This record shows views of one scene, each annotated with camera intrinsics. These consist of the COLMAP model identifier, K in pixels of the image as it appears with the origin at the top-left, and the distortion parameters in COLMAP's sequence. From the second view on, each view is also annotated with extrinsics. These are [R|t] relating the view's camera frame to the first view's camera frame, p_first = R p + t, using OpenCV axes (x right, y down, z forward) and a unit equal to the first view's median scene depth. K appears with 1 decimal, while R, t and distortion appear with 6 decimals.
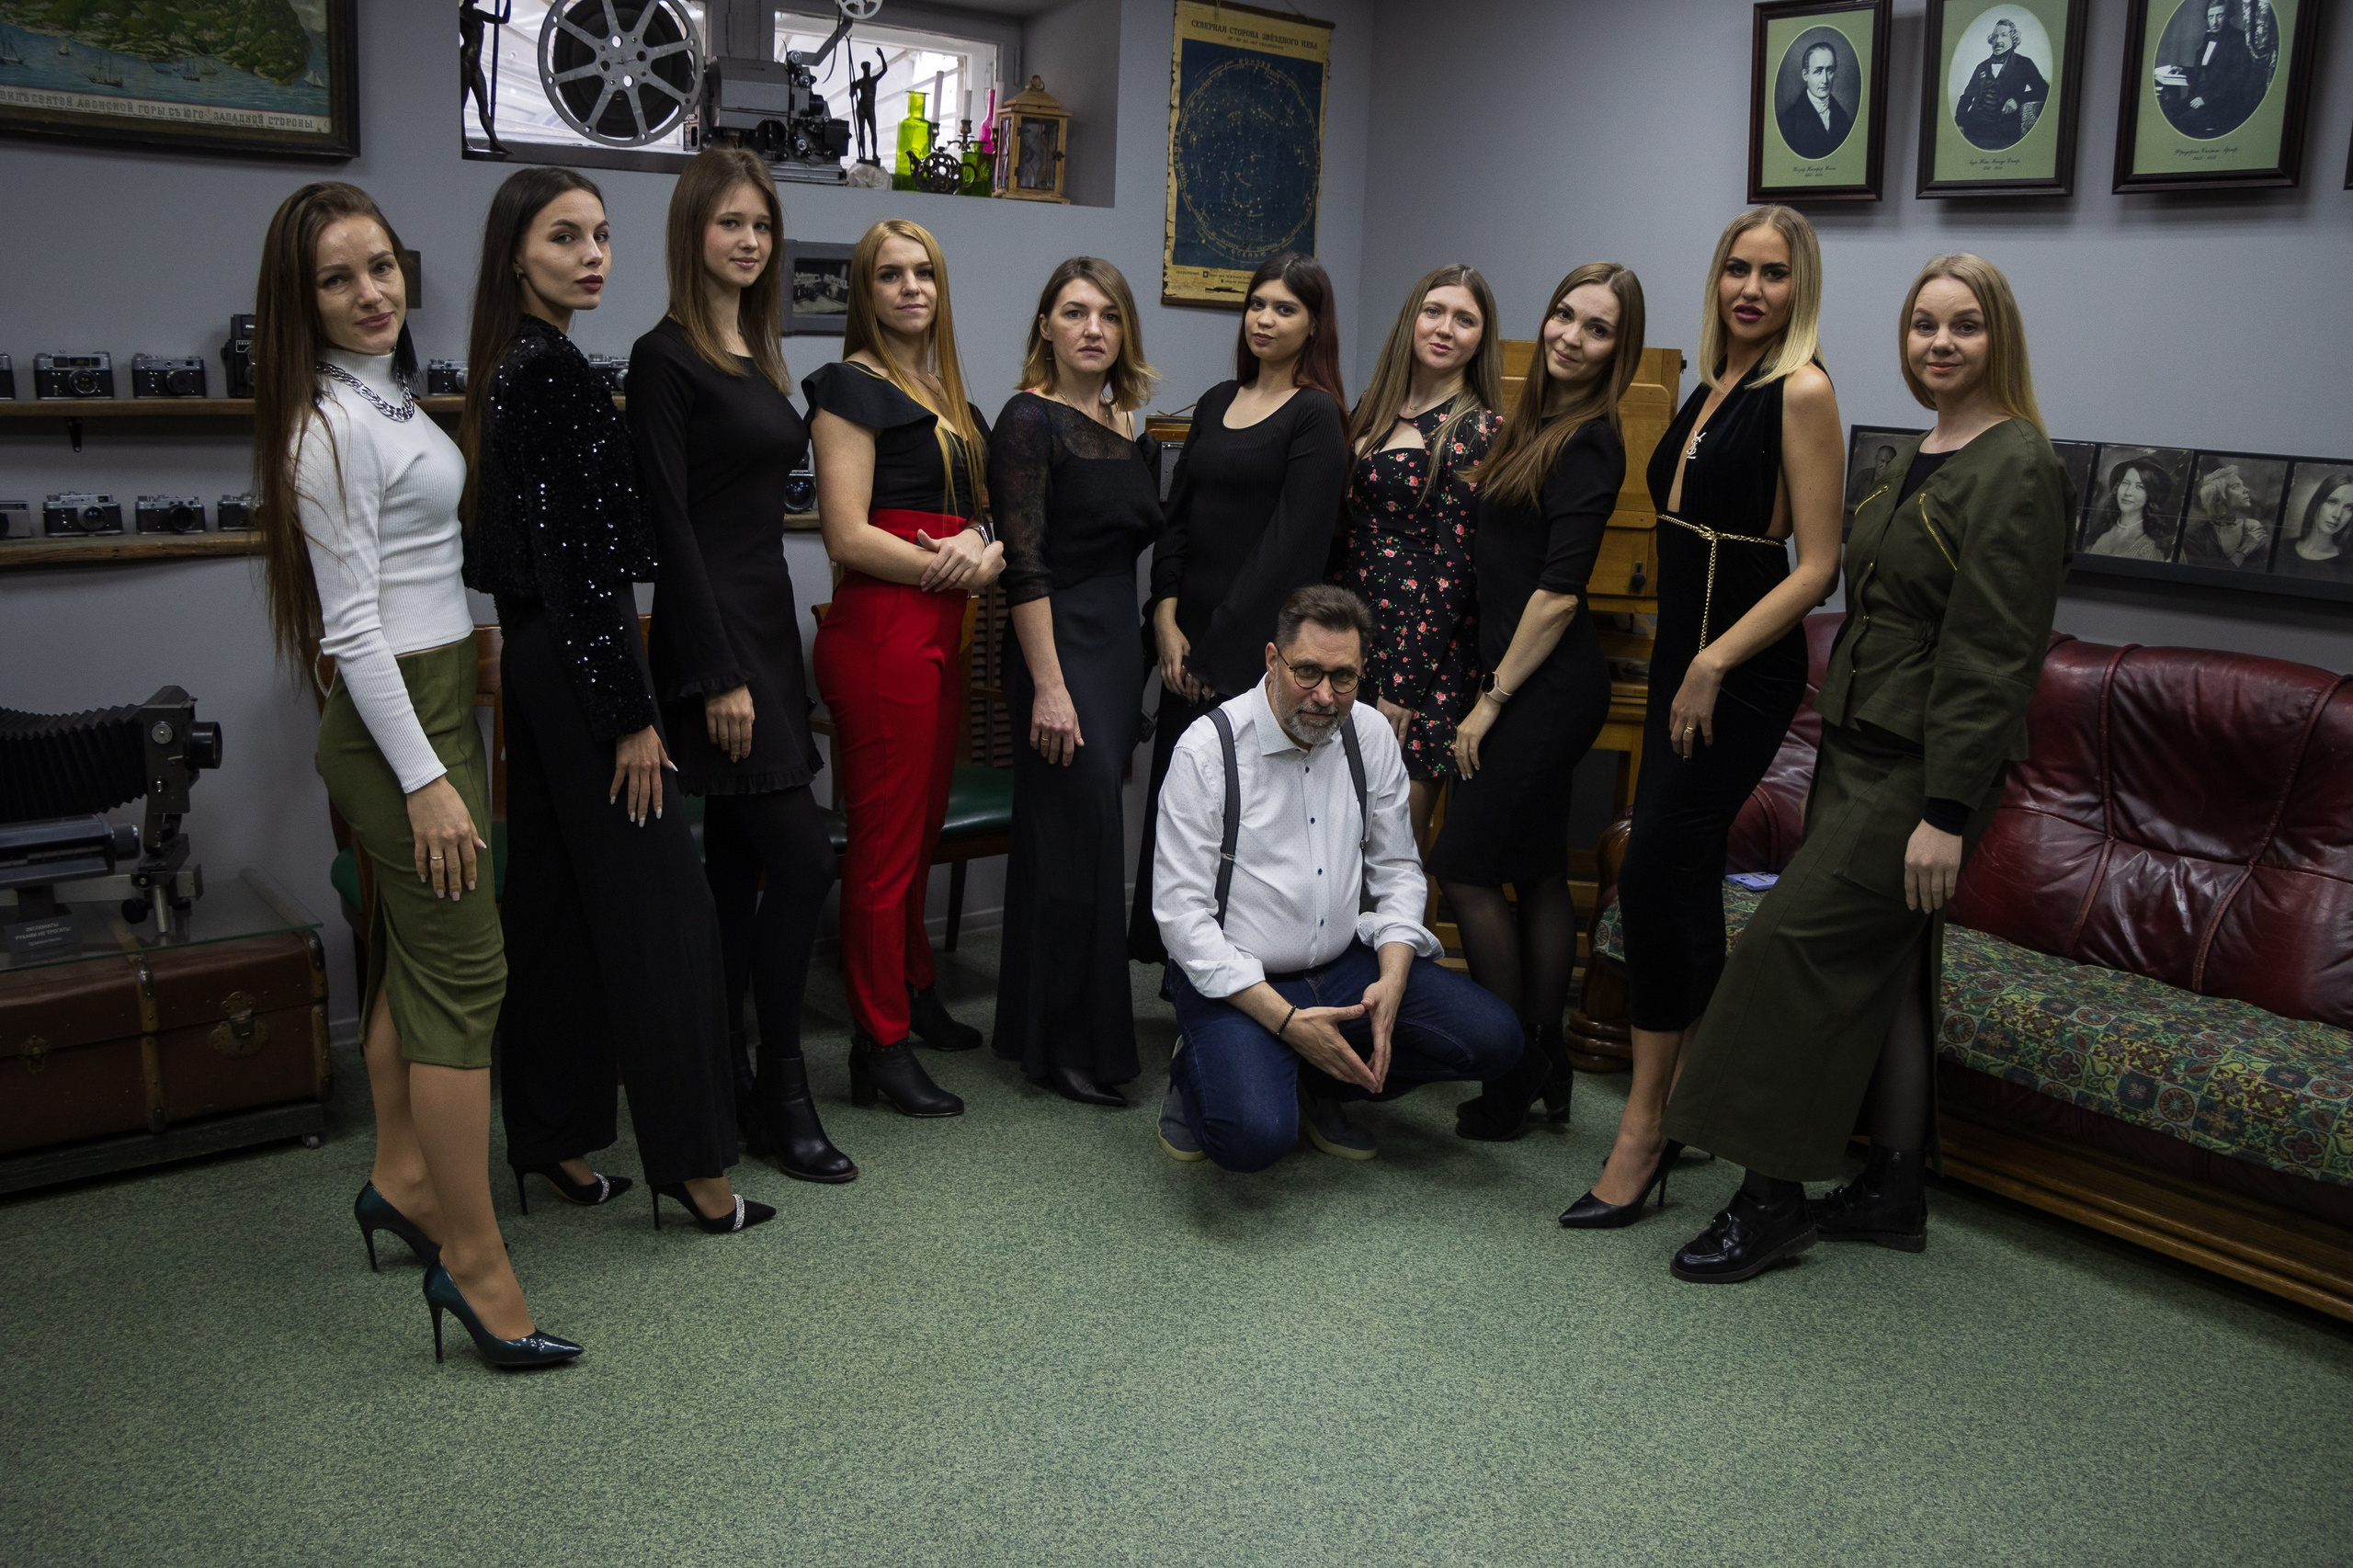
lens RADIAL K [[1961.7, 0, 1031.0], [0, 1961.7, 839.3], [0, 0, 1]] dist [-0.215473, 0.242083]
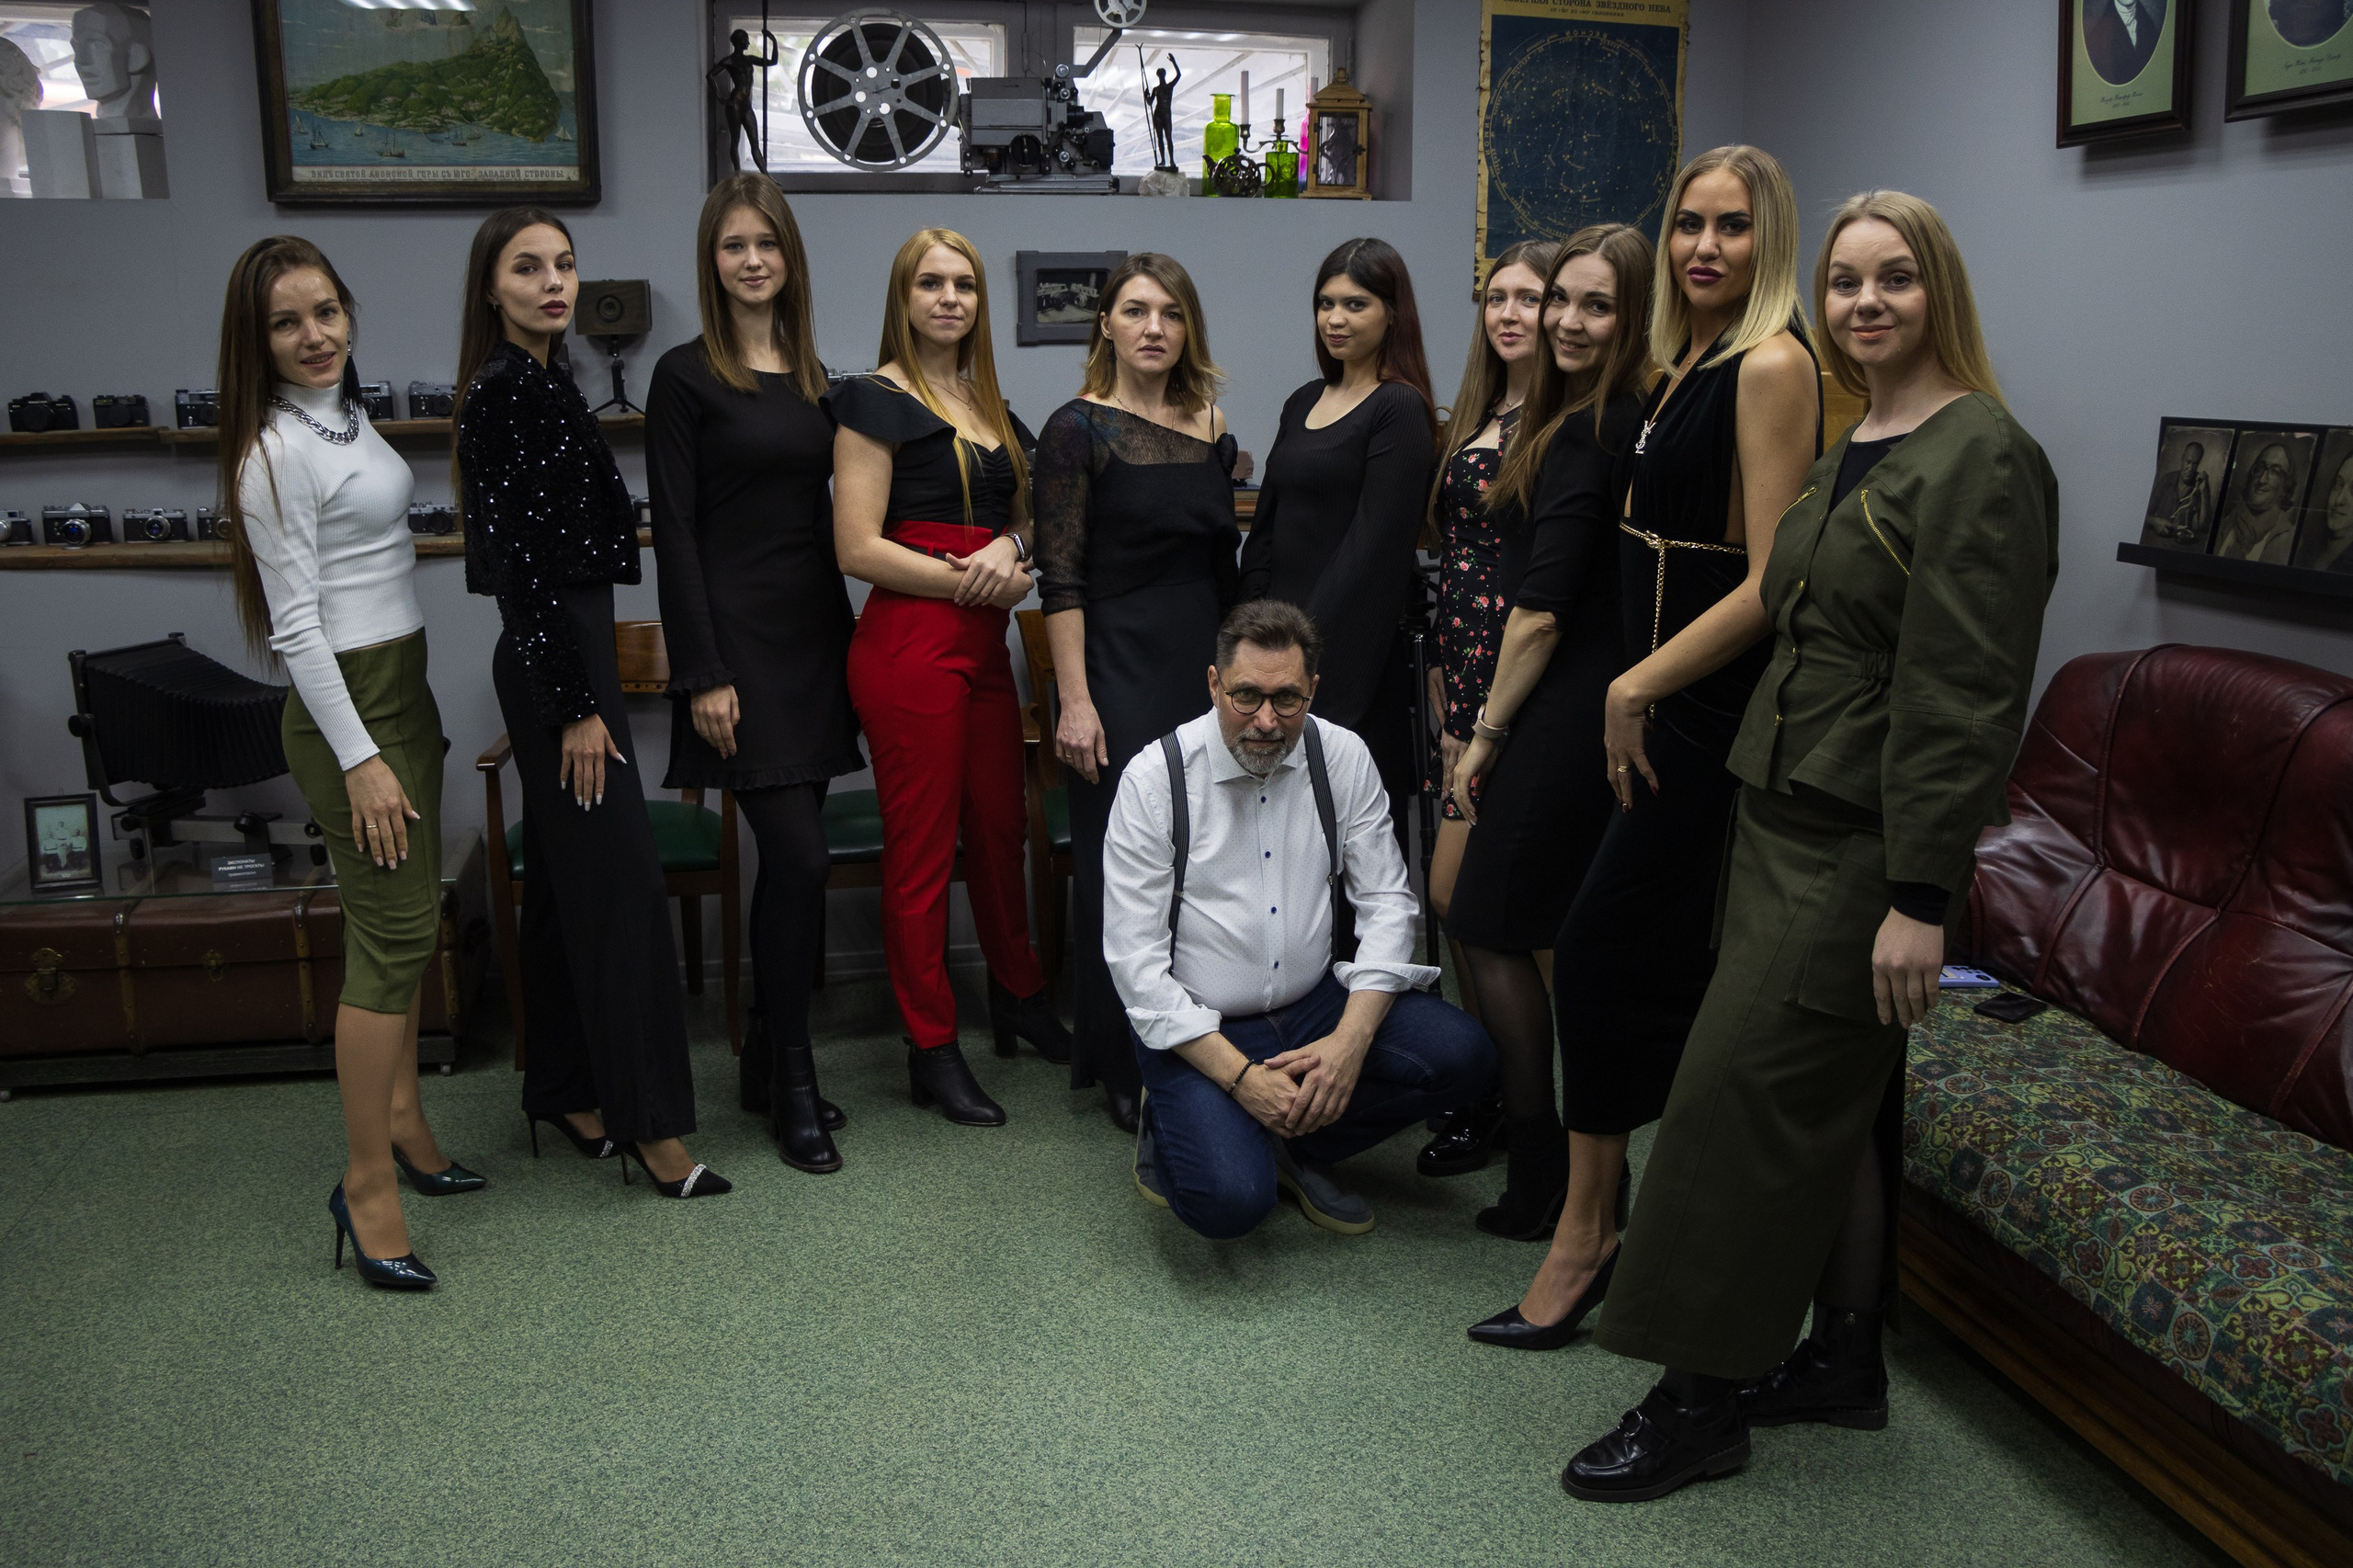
lens RADIAL K [[1919.0, 0, 1176.5], [0, 1919.0, 784.0], [0, 0, 1]] dist [-0.184592, 0.153447]
pose [[0.918412, 0.053839, -0.391945, 0.438733], [-0.064070, 0.997860, -0.013059, -0.028110], [0.390404, 0.037105, 0.919896, 0.148000]]
